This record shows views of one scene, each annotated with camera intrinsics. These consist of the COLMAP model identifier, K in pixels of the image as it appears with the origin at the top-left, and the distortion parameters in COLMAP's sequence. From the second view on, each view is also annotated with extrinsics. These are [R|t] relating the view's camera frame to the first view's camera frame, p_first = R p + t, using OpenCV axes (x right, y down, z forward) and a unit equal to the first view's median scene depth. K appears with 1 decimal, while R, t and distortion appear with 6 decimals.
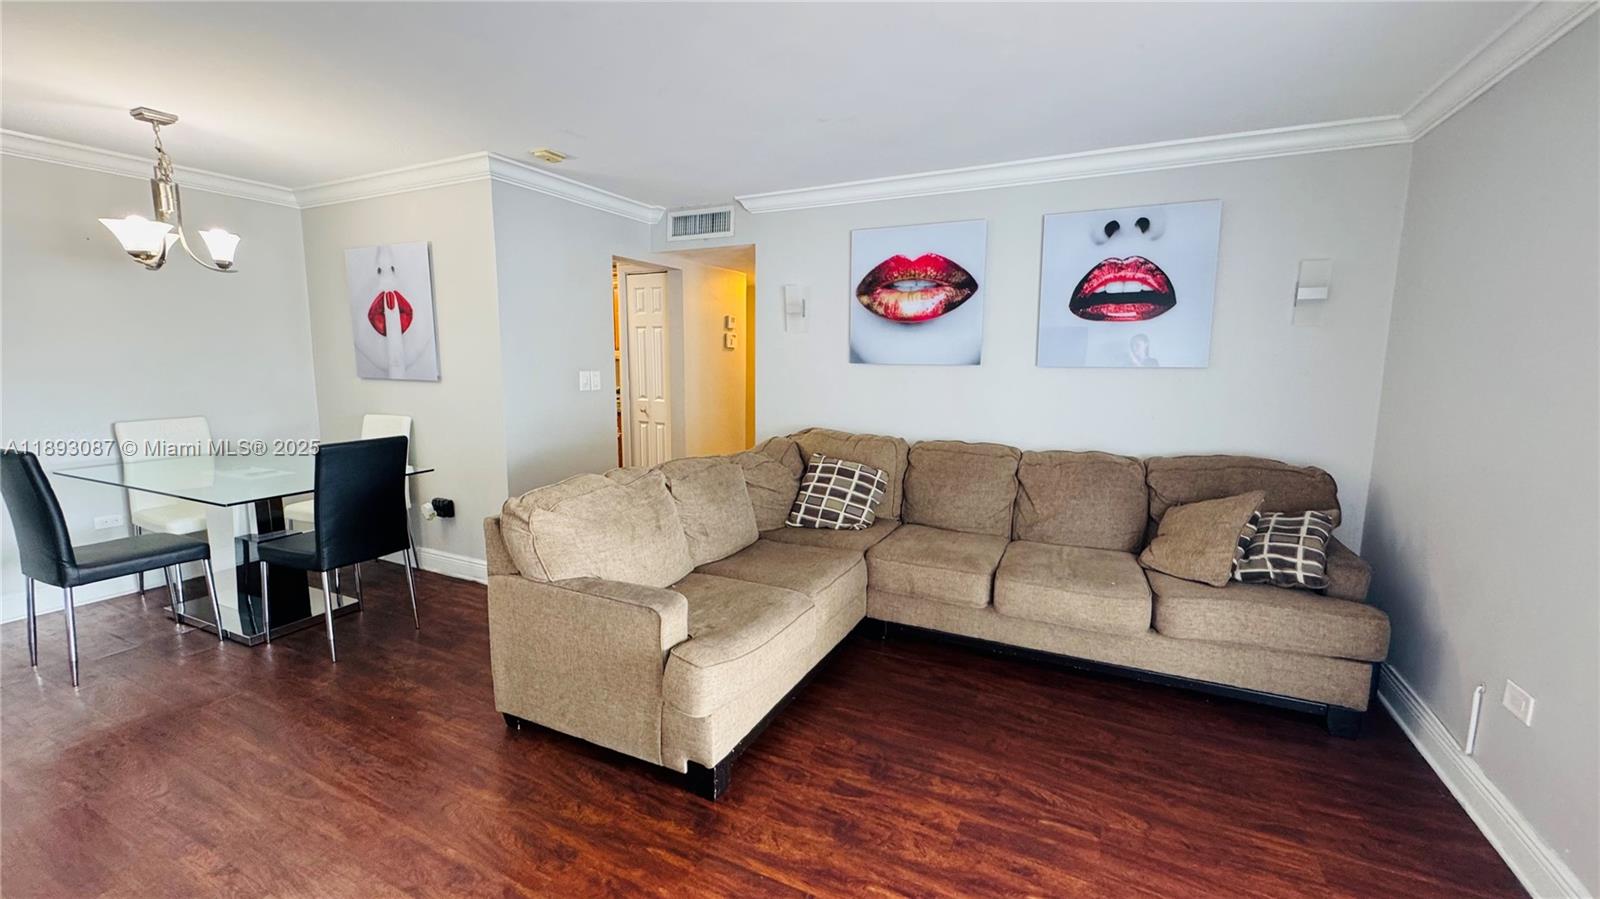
lens RADIAL K [[640.2, 0, 800.0], [0, 640.2, 449.5], [0, 0, 1]] dist [-0.002486, 0.000093]
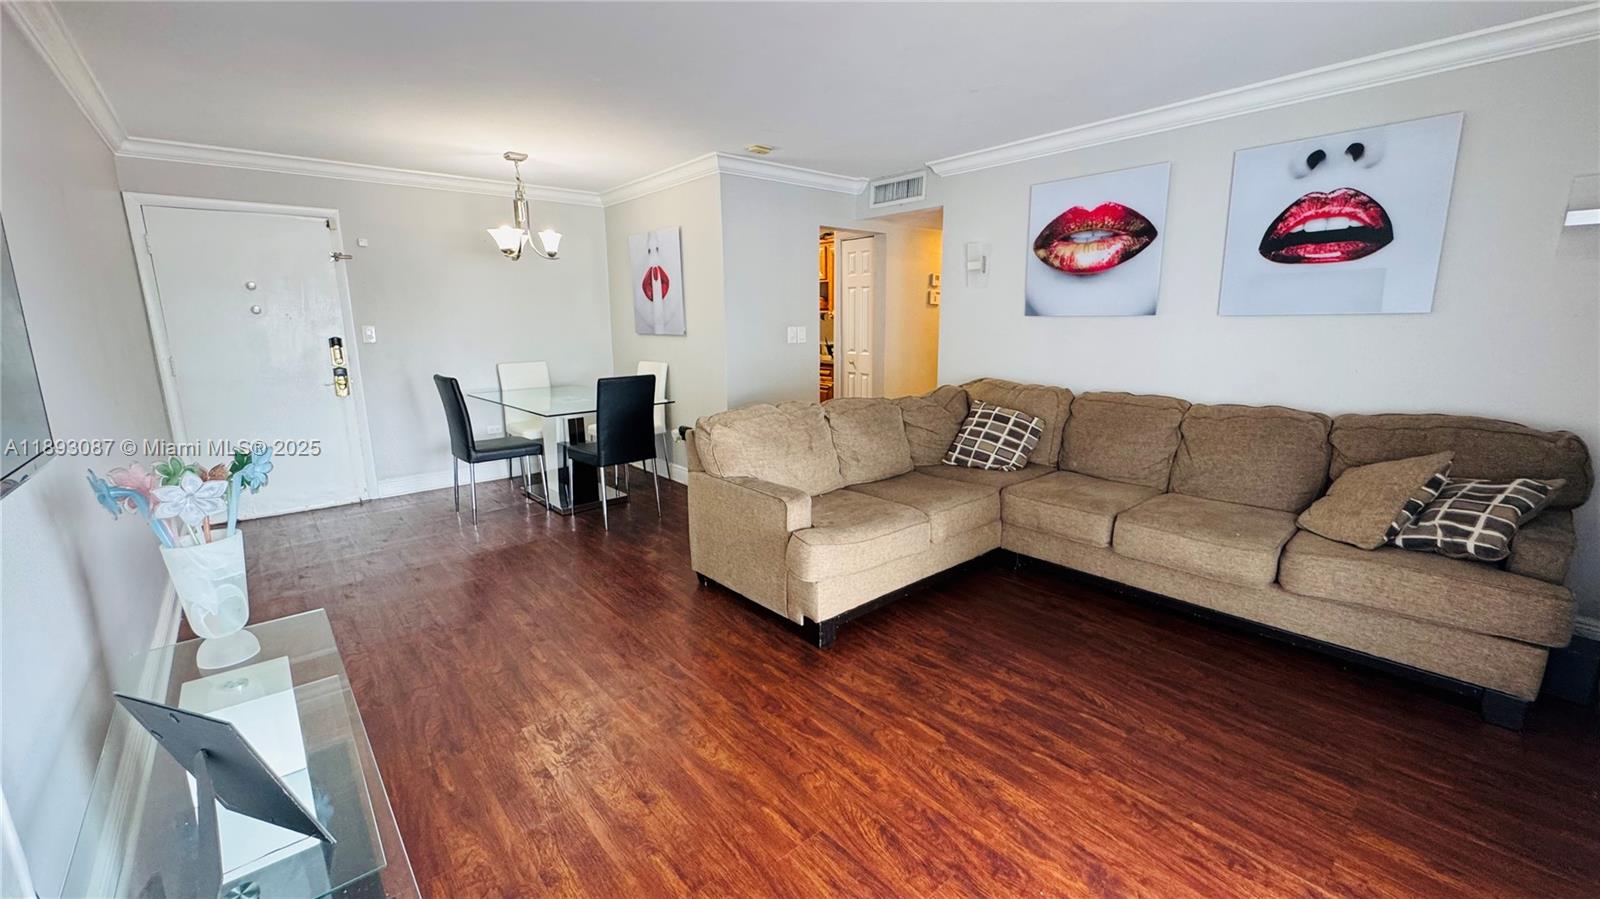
lens RADIAL K [[640.2, 0, 800.0], [0, 640.2, 449.5], [0, 0, 1]] dist [-0.002486, 0.000093]
pose [[0.920625, 0.062894, -0.385349, 0.201420], [-0.039480, 0.996878, 0.068384, 0.031726], [0.388447, -0.047743, 0.920234, -0.139369]]
